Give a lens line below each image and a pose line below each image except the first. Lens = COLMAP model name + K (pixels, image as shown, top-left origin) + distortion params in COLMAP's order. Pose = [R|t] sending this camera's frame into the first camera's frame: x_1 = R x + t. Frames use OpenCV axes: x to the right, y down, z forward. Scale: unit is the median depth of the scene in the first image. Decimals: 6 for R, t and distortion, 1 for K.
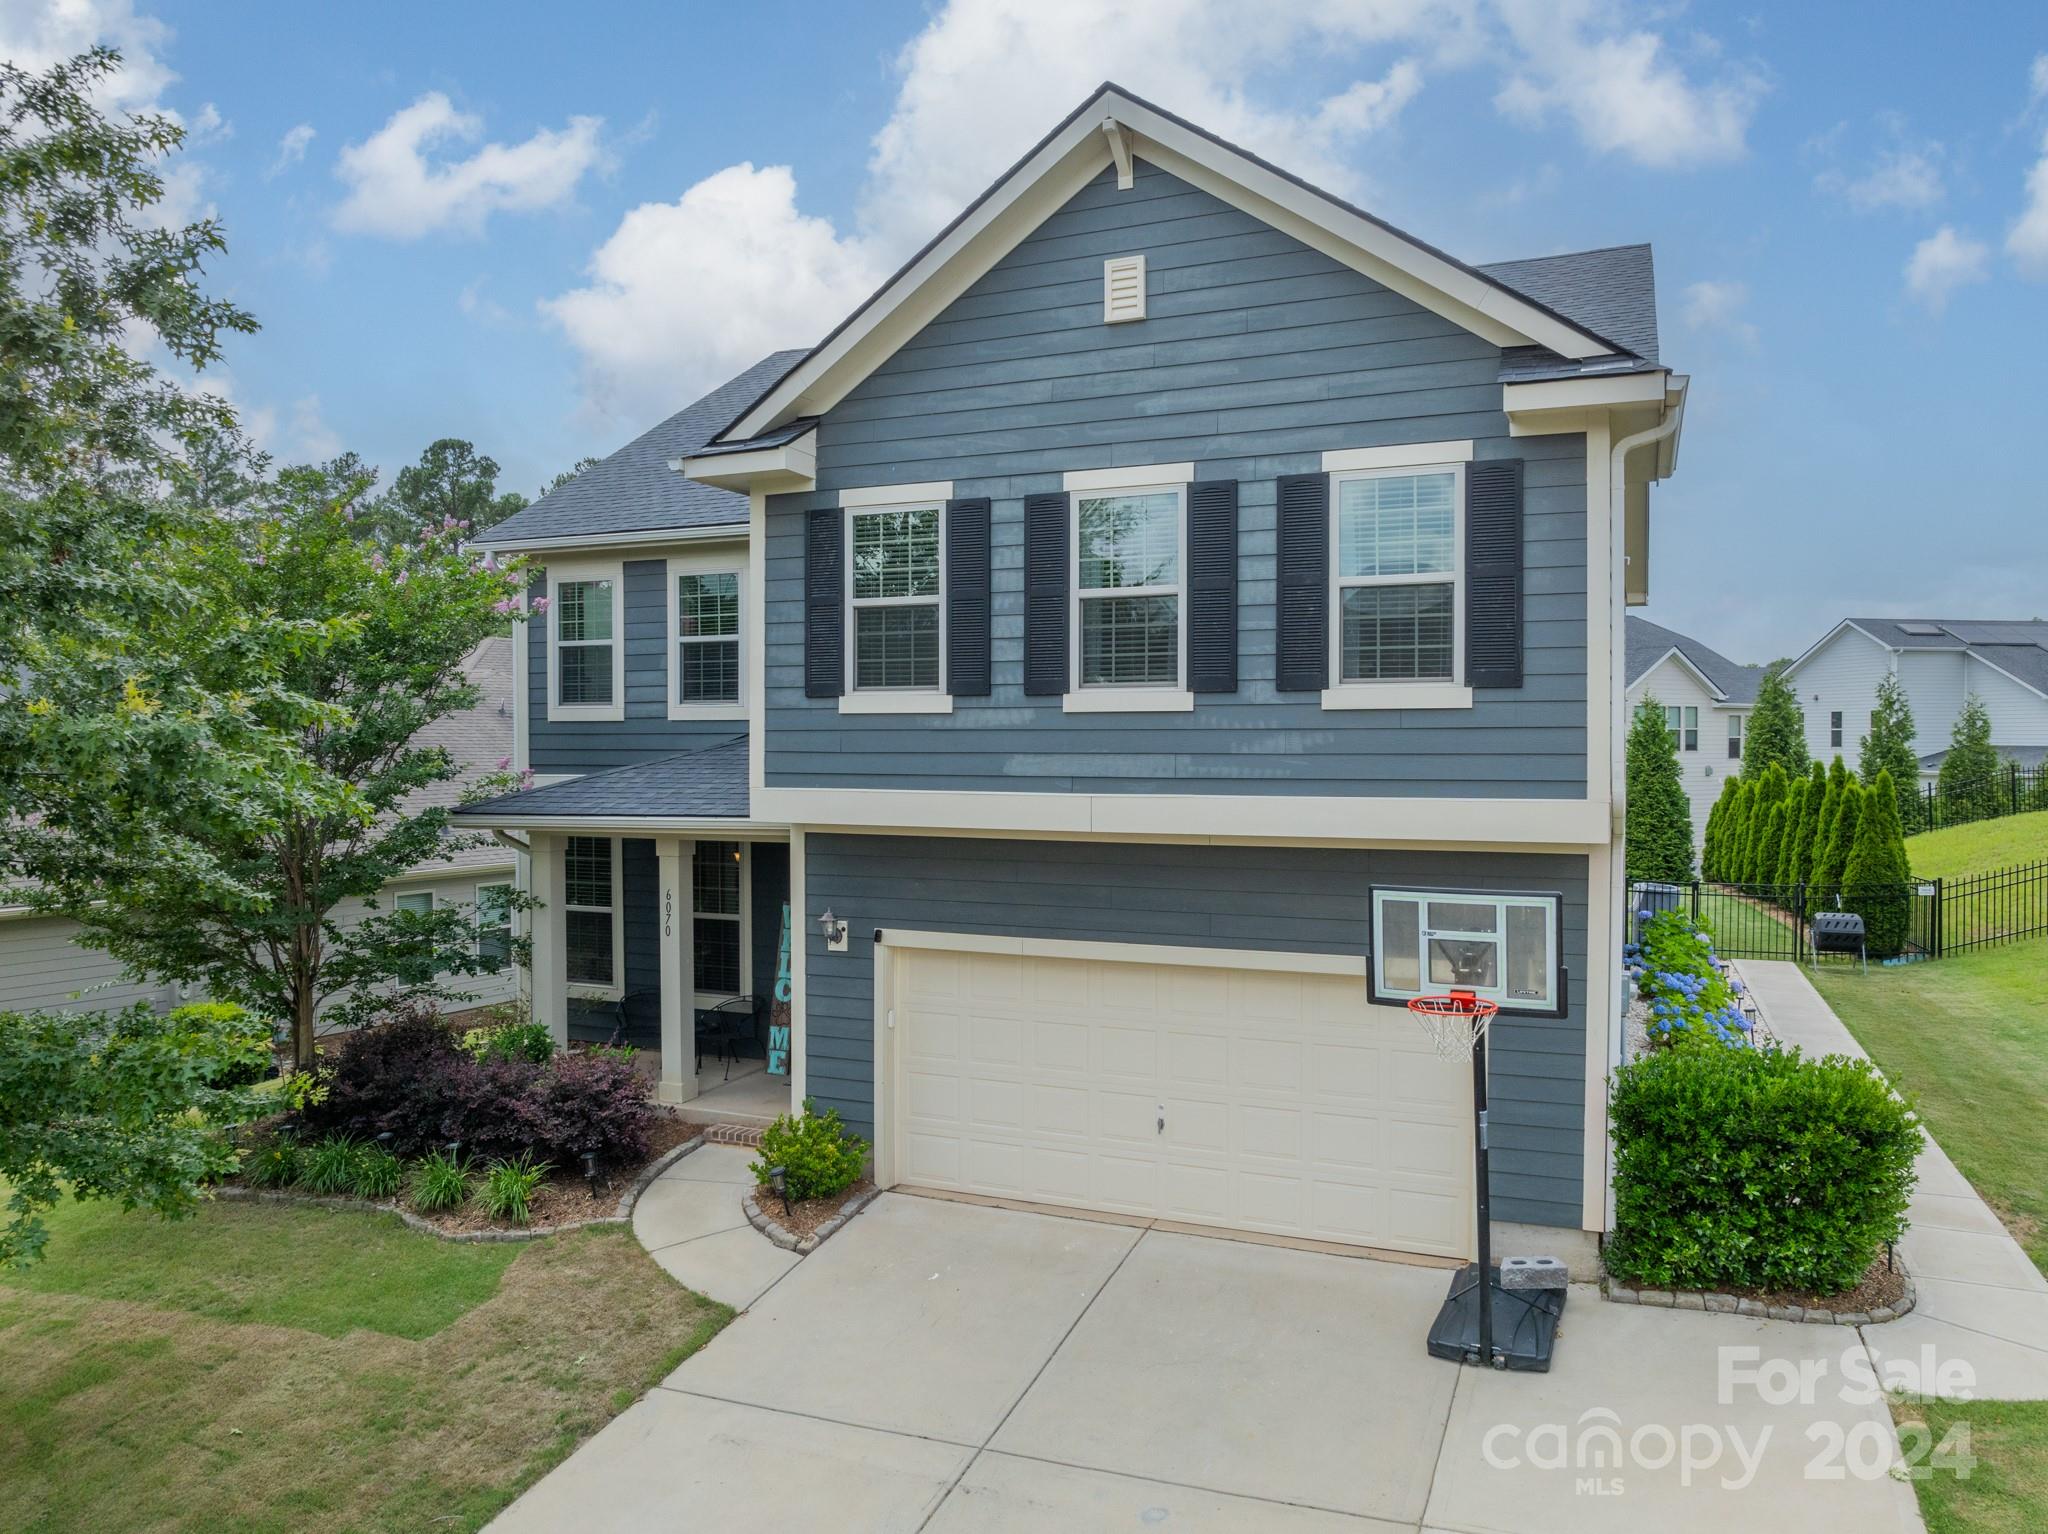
lens RADIAL K [[1433.7, 0, 1024.0], [0, 1433.7, 767.0], [0, 0, 1]] dist [-0.035133, -0.007678]
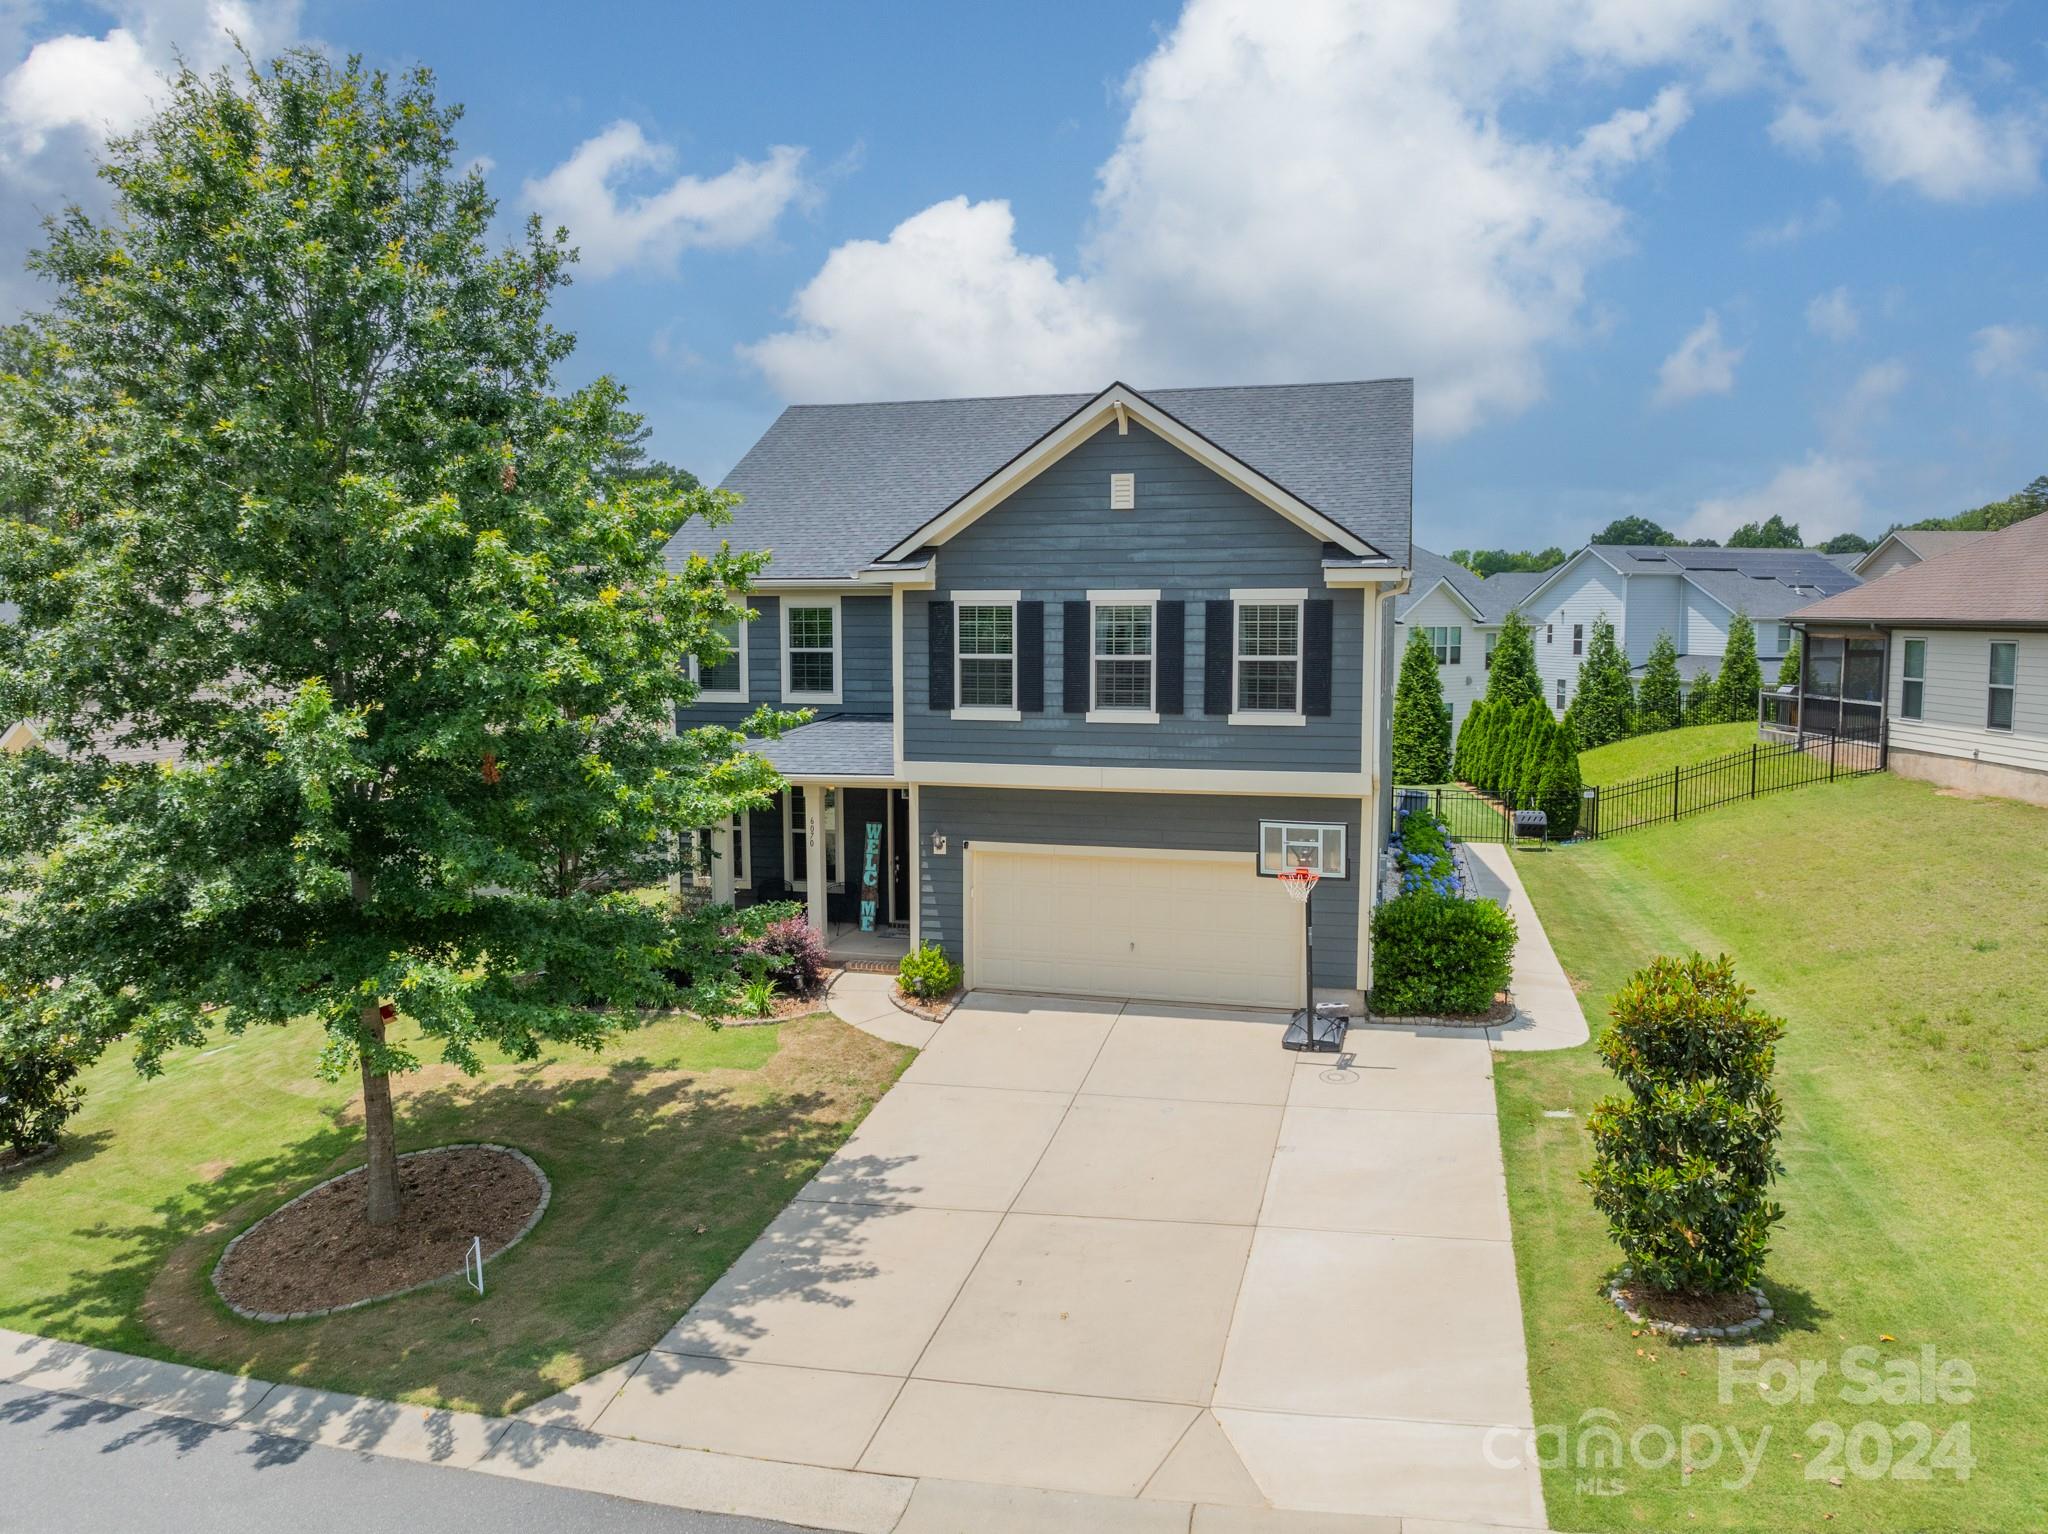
lens RADIAL K [[1433.7, 0, 1024.0], [0, 1433.7, 767.0], [0, 0, 1]] dist [-0.035133, -0.007678]
pose [[0.990666, -0.013832, 0.135606, -0.296863], [0.002829, 0.996710, 0.080999, -0.128624], [-0.136280, -0.079859, 0.987446, -0.787438]]
